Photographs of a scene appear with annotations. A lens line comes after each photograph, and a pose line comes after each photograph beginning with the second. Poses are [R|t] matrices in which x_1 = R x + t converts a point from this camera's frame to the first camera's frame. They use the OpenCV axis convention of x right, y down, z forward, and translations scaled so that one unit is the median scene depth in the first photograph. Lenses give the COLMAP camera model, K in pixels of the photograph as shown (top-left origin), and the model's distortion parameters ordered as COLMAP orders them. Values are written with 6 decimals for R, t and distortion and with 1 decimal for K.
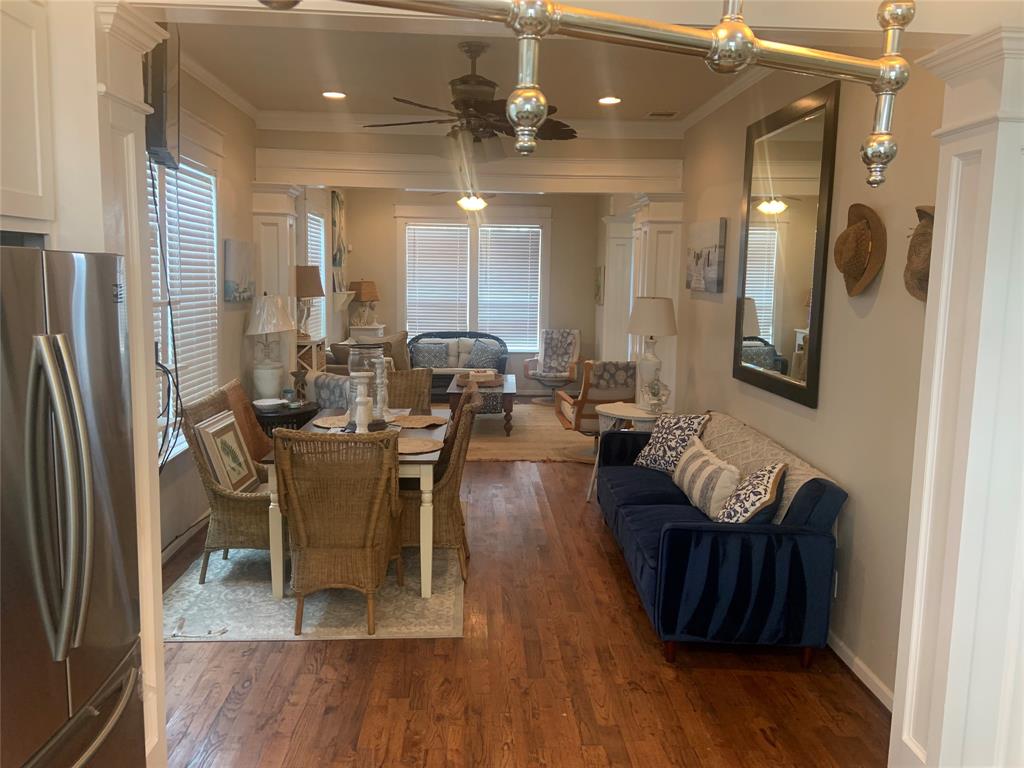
lens RADIAL K [[778.9, 0, 508.6], [0, 778.9, 372.3], [0, 0, 1]] dist [0.129801, -0.167858]
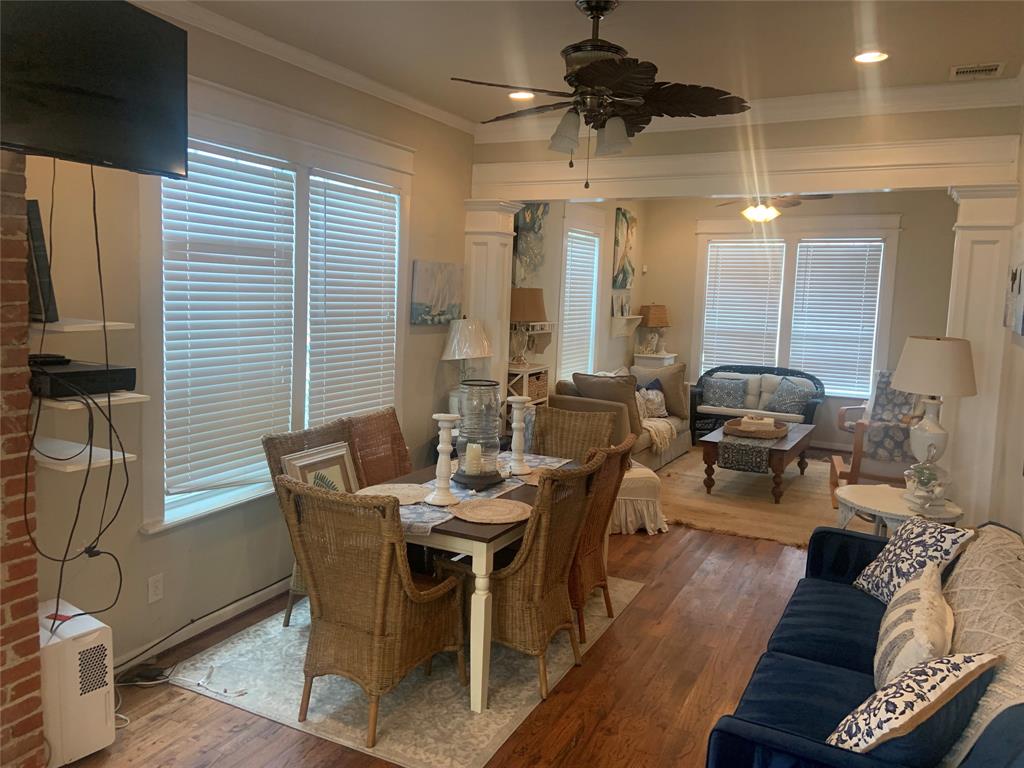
lens RADIAL K [[778.9, 0, 508.6], [0, 778.9, 372.3], [0, 0, 1]] dist [0.129801, -0.167858]
pose [[0.869341, 0.064334, -0.490007, 0.197854], [-0.078155, 0.996911, -0.007770, -0.031241], [0.487994, 0.045052, 0.871684, 0.218197]]
